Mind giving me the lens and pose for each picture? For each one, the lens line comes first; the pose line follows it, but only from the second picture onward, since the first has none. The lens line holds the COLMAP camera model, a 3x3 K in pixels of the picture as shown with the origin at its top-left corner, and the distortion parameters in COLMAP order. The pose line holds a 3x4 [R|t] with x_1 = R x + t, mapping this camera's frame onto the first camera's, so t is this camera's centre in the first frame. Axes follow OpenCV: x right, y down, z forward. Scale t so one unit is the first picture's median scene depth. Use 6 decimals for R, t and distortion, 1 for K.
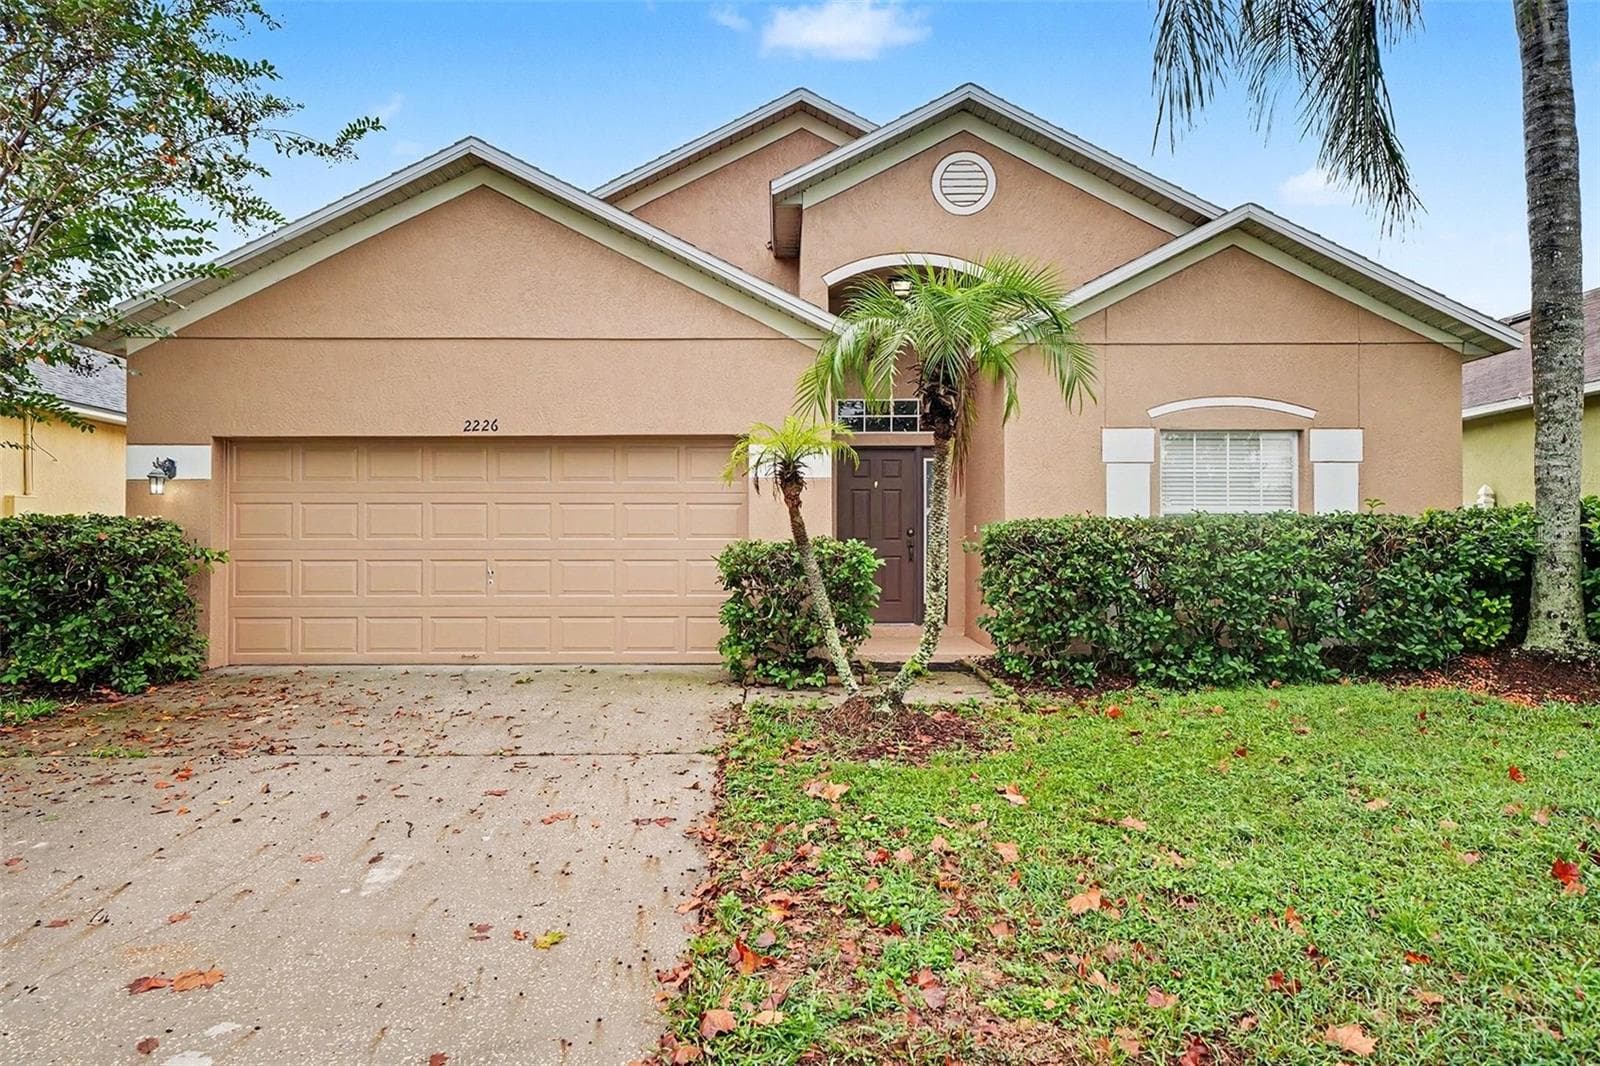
lens RADIAL K [[961.3, 0, 795.4], [0, 961.3, 539.4], [0, 0, 1]] dist [0.019143, 0.002580]
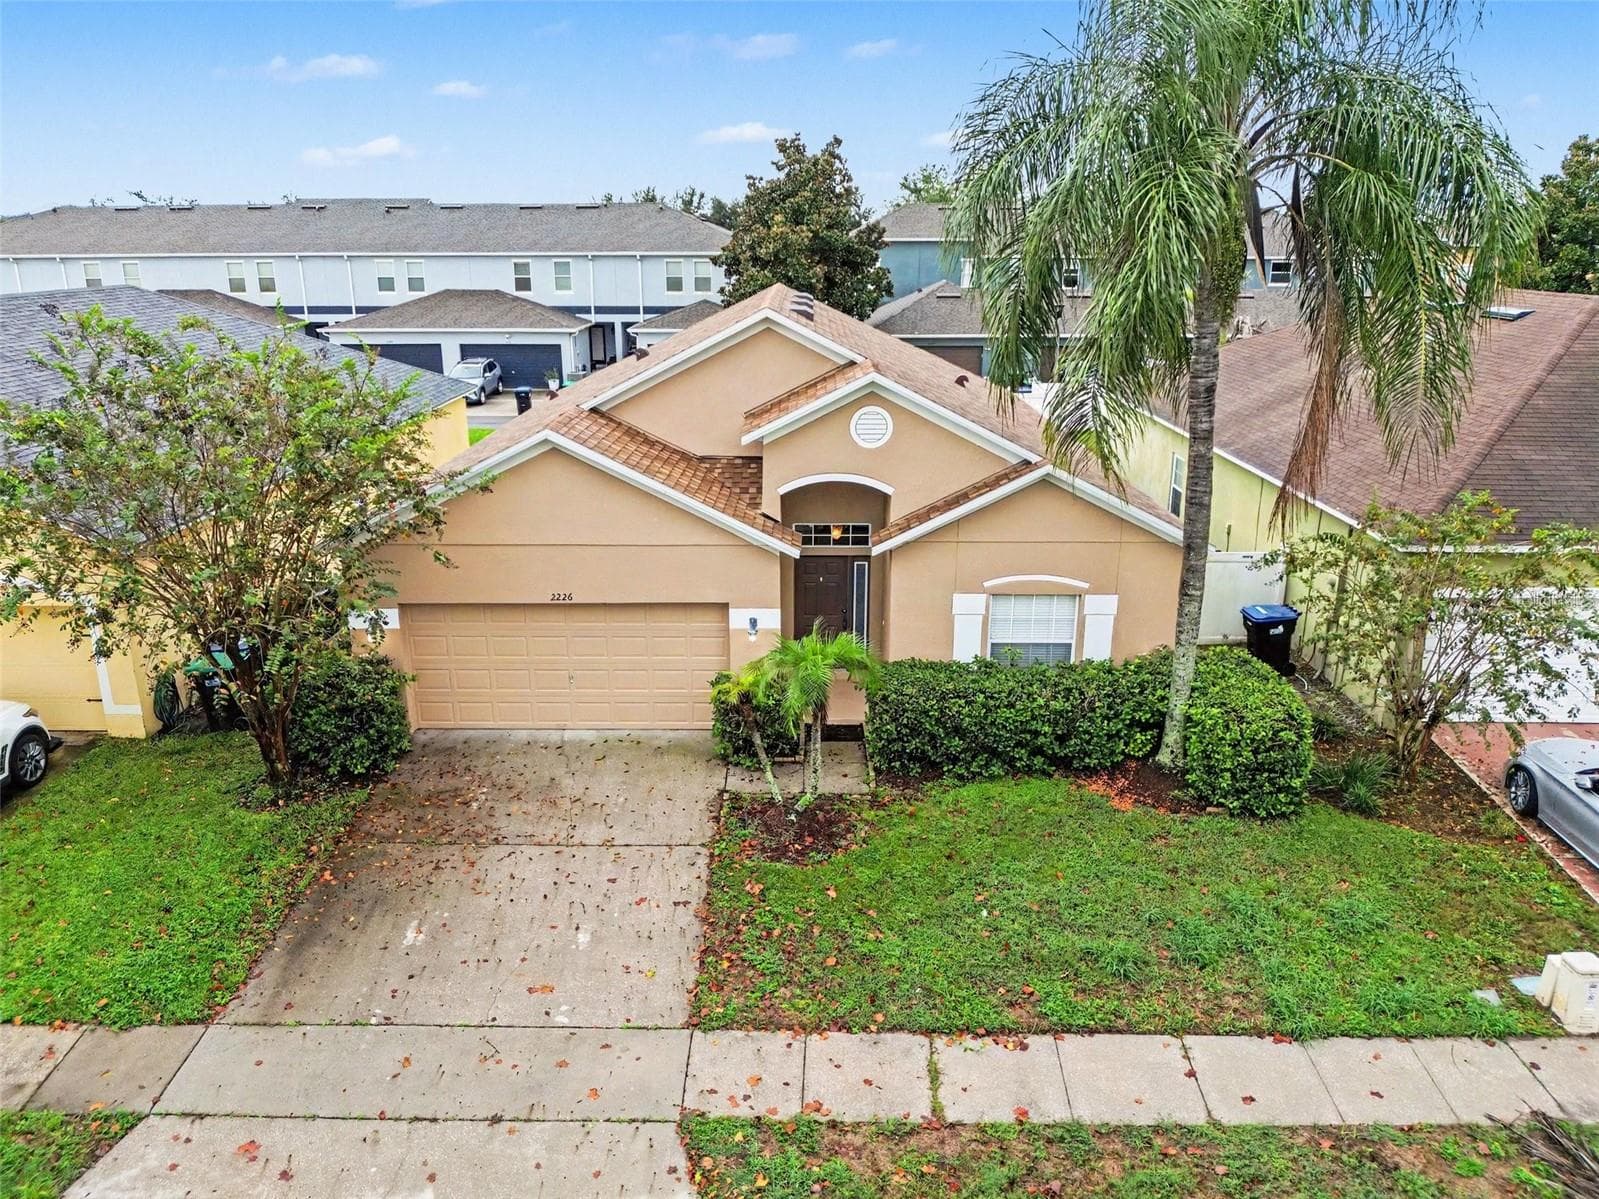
lens RADIAL K [[1143.6, 0, 805.0], [0, 1143.6, 569.0], [0, 0, 1]] dist [-0.006588, -0.018957]
pose [[0.999844, 0.004577, -0.017064, 0.130773], [0.000678, 0.955199, 0.295963, -0.852240], [0.017654, -0.295928, 0.955047, -0.934418]]
